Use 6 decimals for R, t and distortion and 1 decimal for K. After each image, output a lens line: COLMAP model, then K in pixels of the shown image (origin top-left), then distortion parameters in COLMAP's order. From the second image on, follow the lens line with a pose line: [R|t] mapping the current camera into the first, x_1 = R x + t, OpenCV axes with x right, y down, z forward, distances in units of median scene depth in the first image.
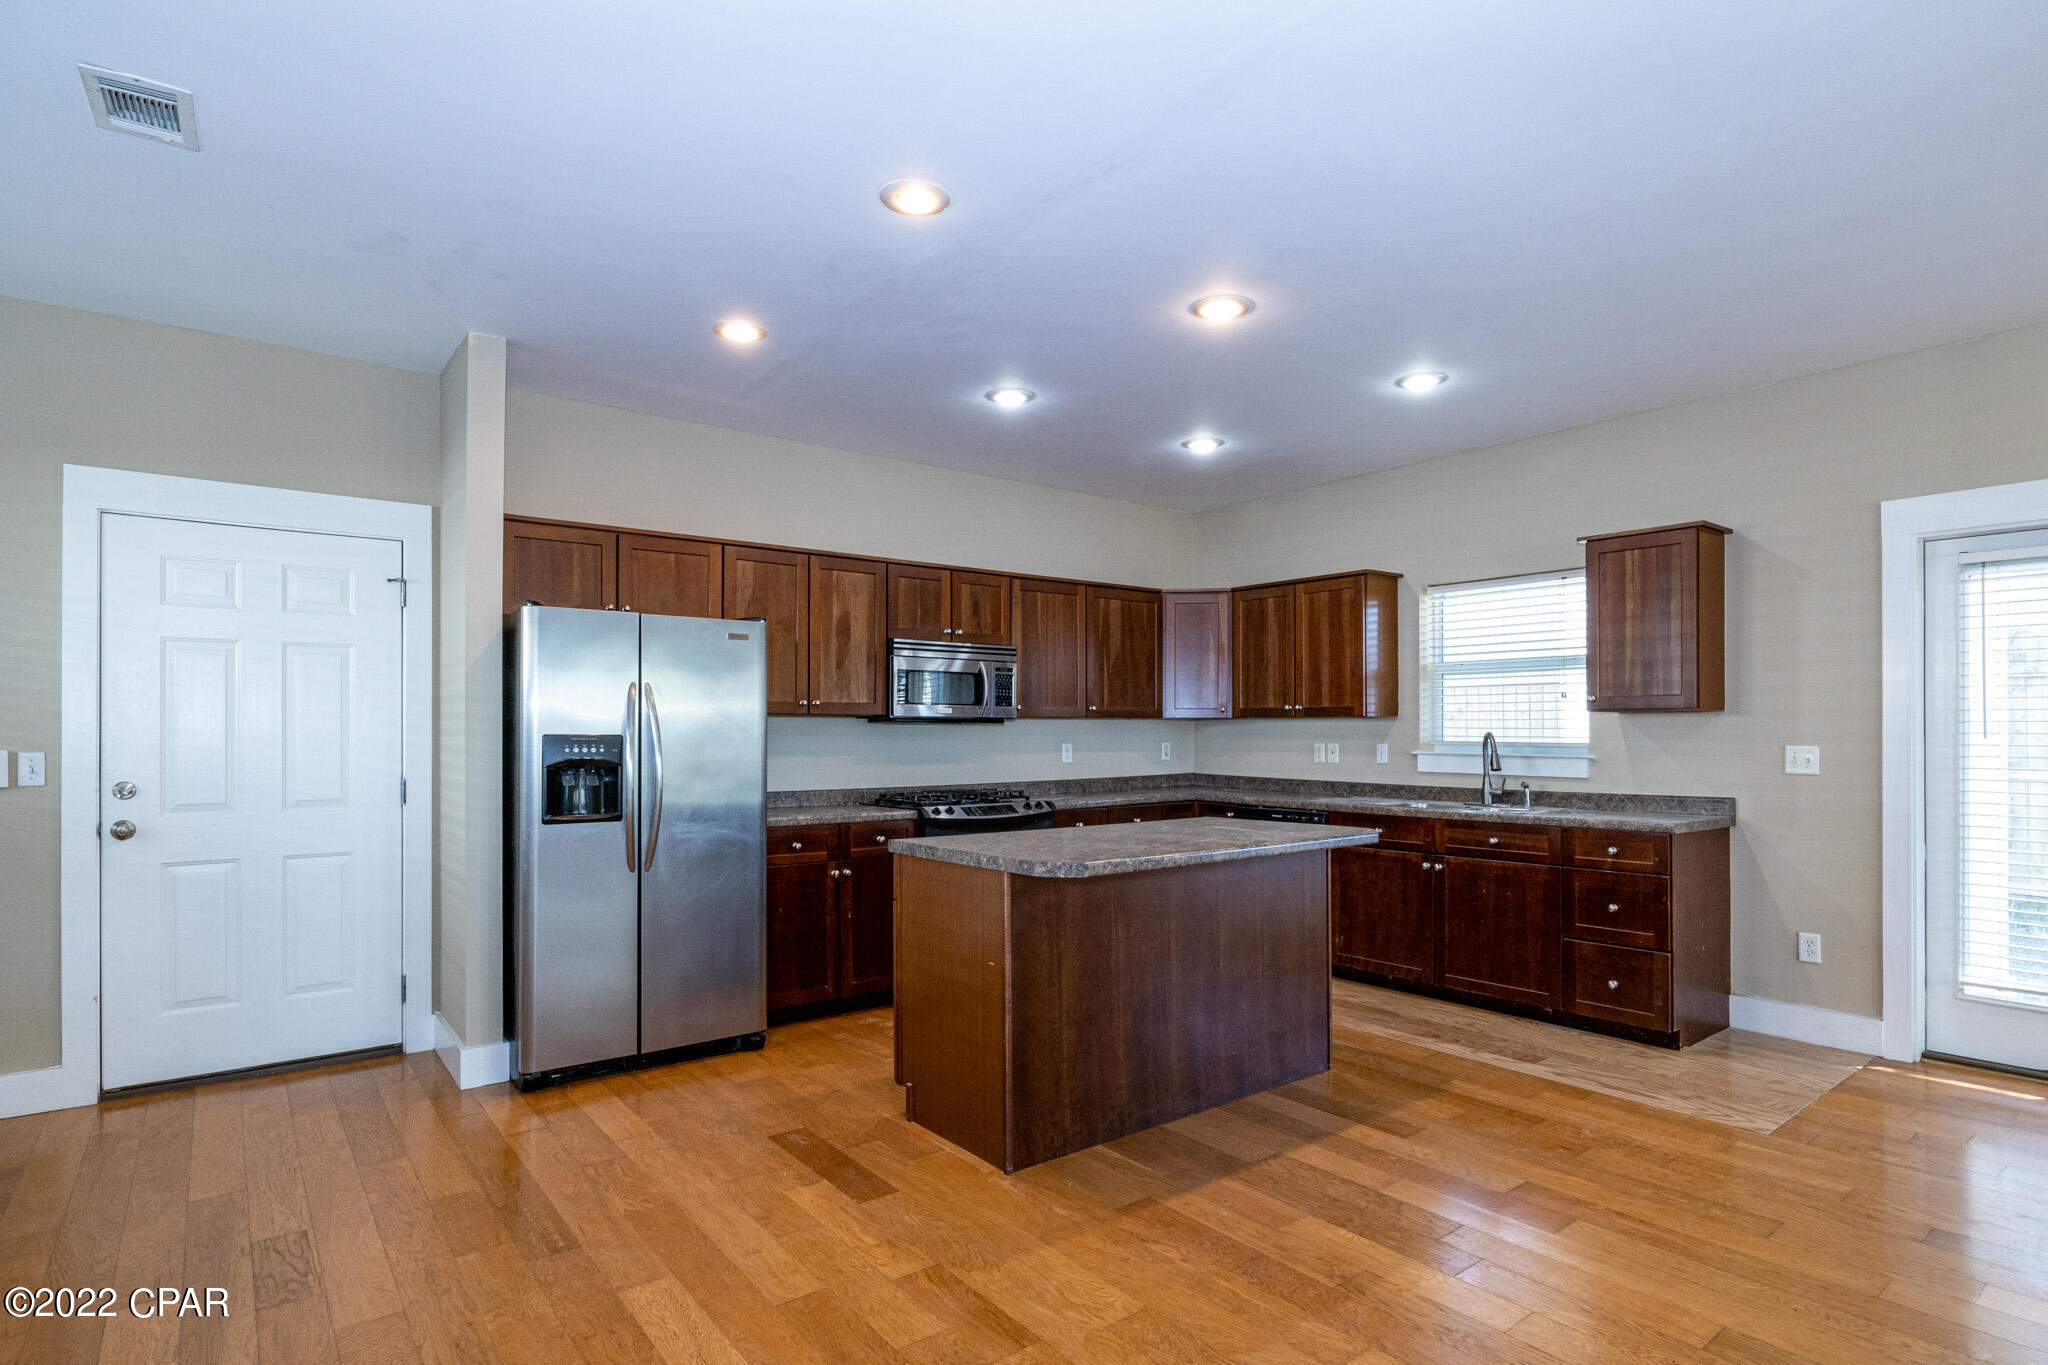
lens RADIAL K [[1084.5, 0, 1047.3], [0, 1084.5, 720.3], [0, 0, 1]] dist [-0.013887, 0.005382]
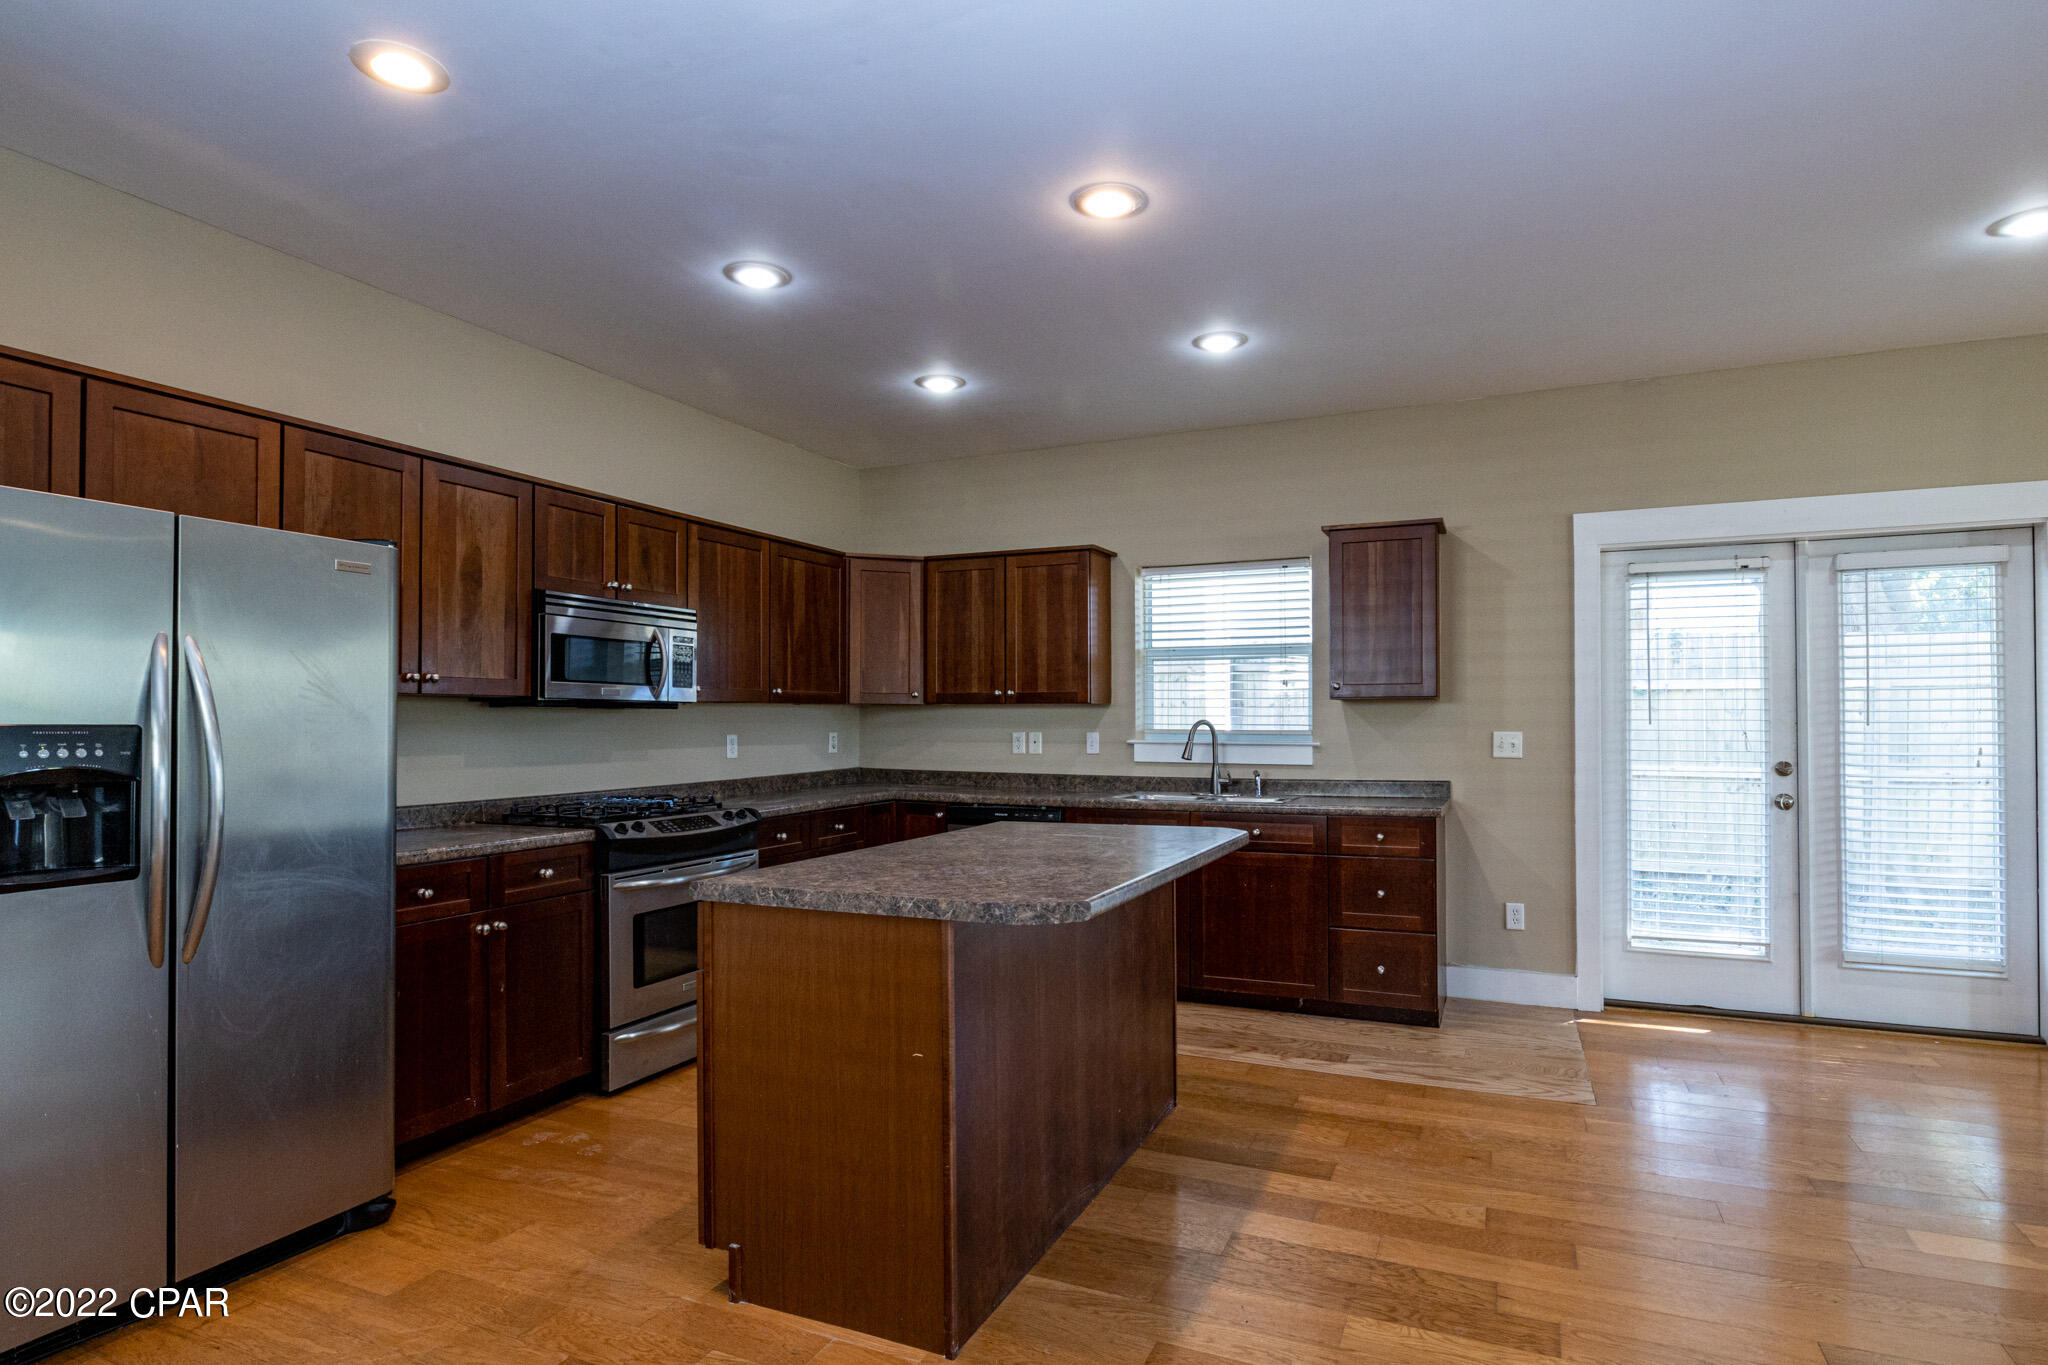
lens RADIAL K [[1084.5, 0, 1075.2], [0, 1084.5, 702.9], [0, 0, 1]] dist [-0.013887, 0.005382]
pose [[0.877960, 0.006526, 0.478689, -0.210806], [-0.003563, 0.999968, -0.007098, 0.003735], [-0.478720, 0.004527, 0.877956, 0.248560]]
